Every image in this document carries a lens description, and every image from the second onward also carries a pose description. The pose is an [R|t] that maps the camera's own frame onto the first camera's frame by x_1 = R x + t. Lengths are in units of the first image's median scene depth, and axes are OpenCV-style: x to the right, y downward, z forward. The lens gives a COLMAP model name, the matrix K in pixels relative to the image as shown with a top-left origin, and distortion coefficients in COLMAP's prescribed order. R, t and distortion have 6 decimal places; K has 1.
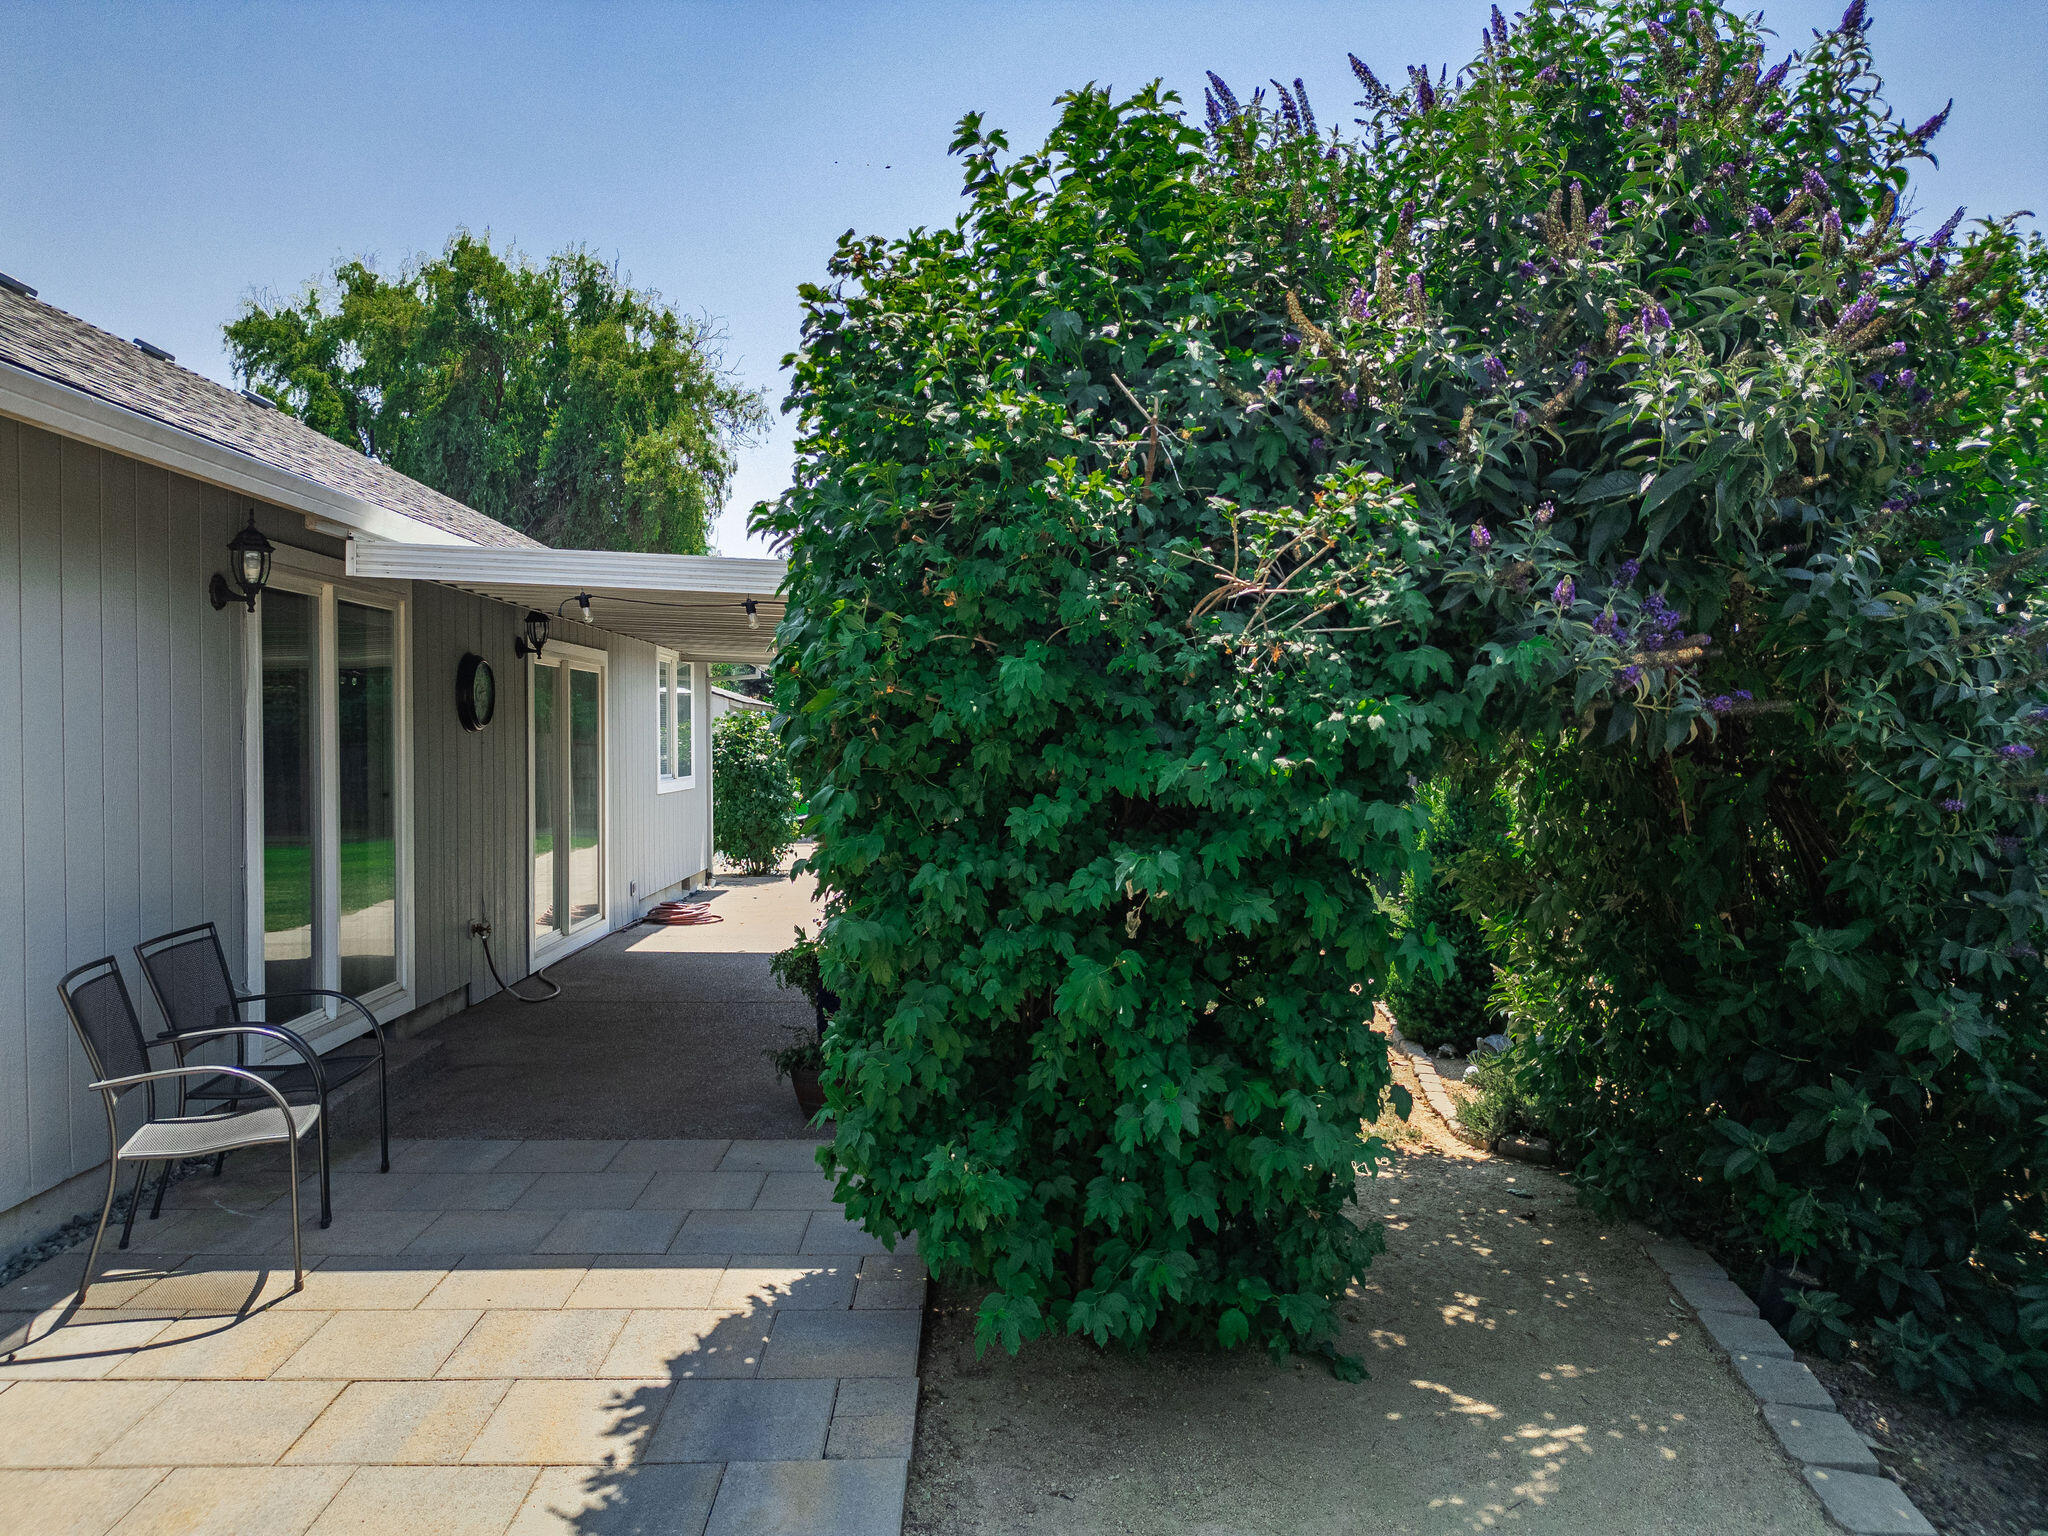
lens RADIAL K [[1435.8, 0, 1017.6], [0, 1435.8, 772.4], [0, 0, 1]] dist [0.066587, -0.068189]
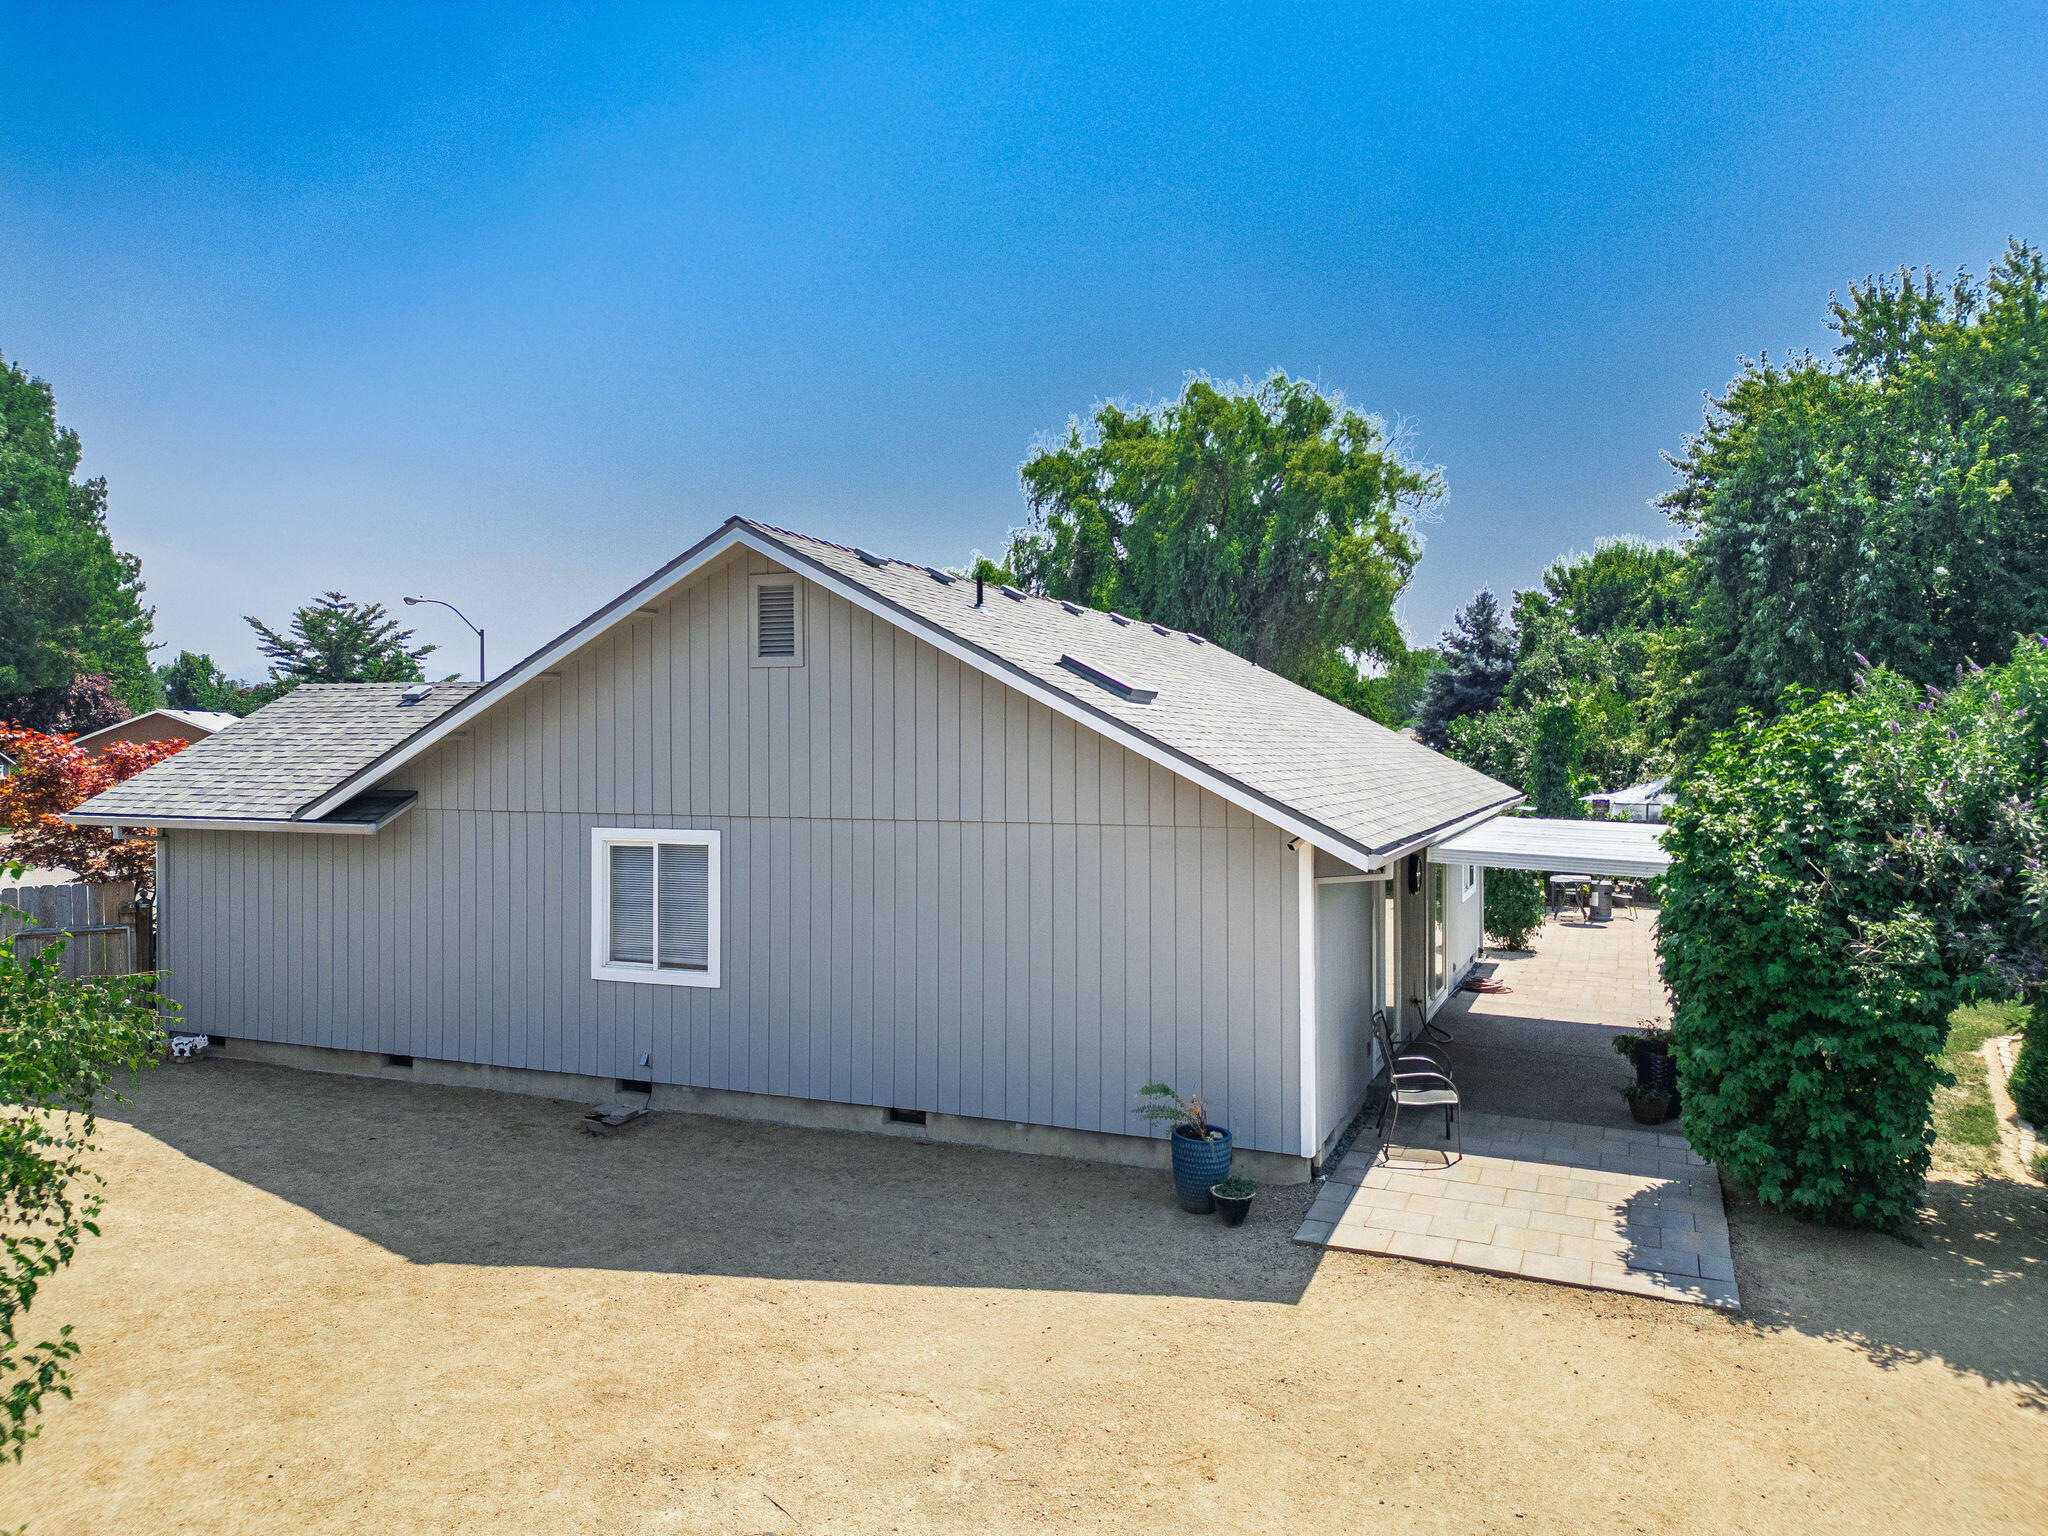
lens RADIAL K [[1435.8, 0, 1016.9], [0, 1435.8, 762.8], [0, 0, 1]] dist [0.066587, -0.068189]
pose [[0.909100, 0.005711, -0.416540, -0.142603], [-0.010590, 0.999900, -0.009403, -0.383984], [0.416444, 0.012960, 0.909069, -1.993790]]
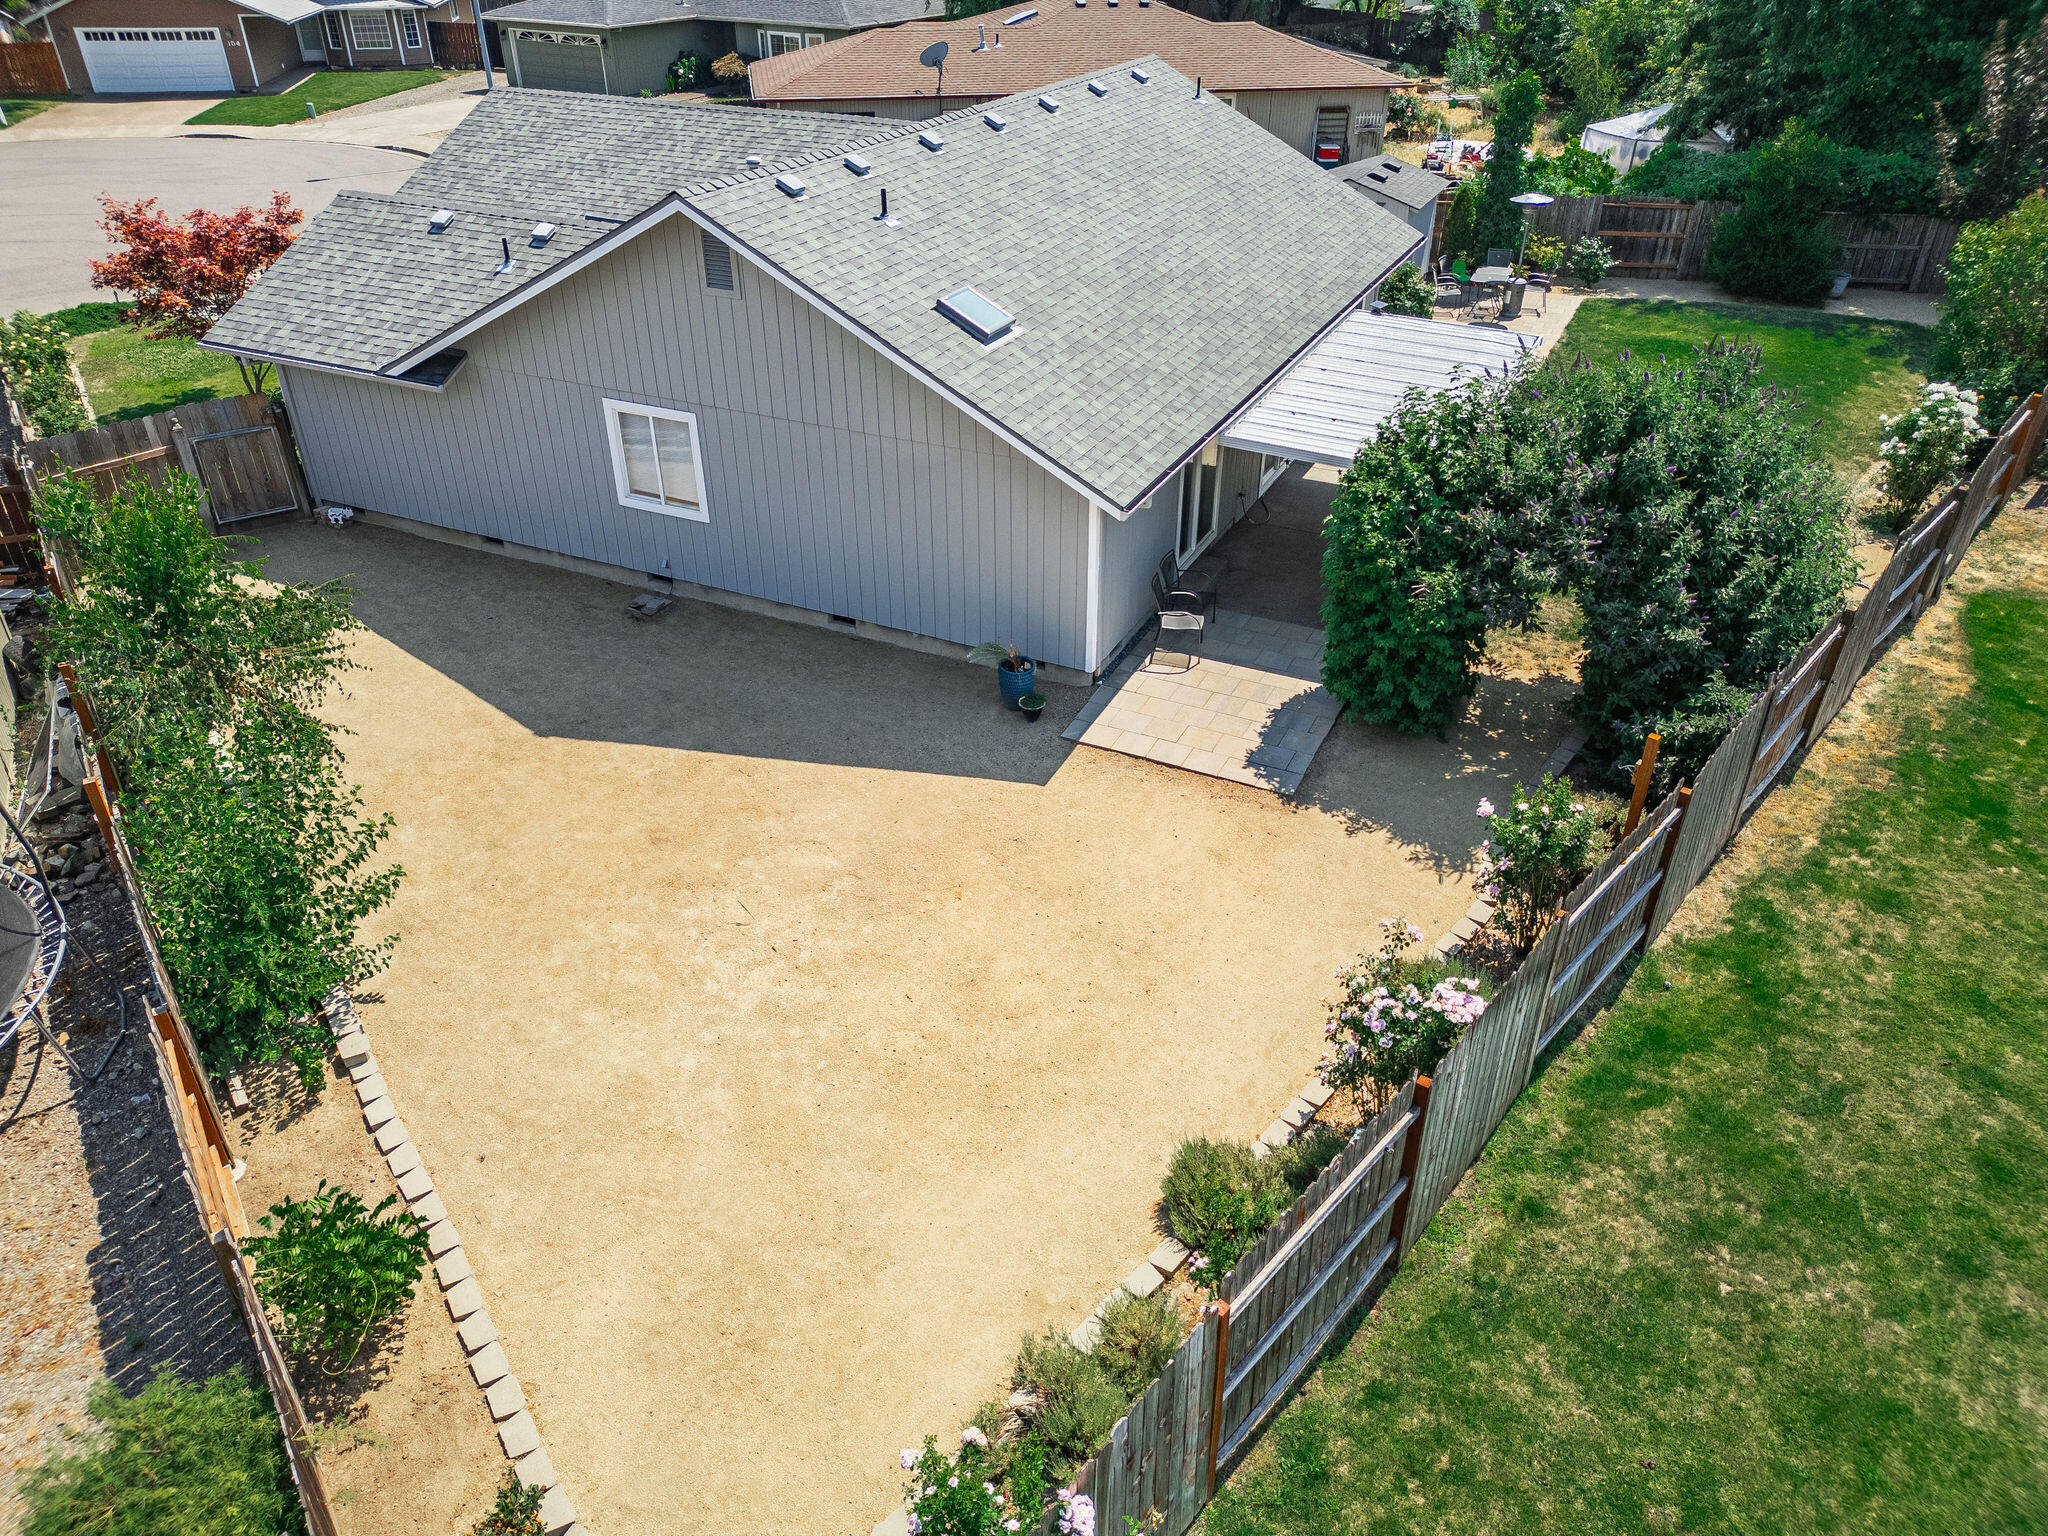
lens RADIAL K [[1435.8, 0, 1036.8], [0, 1435.8, 777.1], [0, 0, 1]] dist [0.066587, -0.068189]
pose [[0.893743, 0.246086, -0.375053, 0.787822], [-0.015126, 0.852148, 0.523082, -1.673013], [0.448324, -0.461828, 0.765324, -2.770779]]
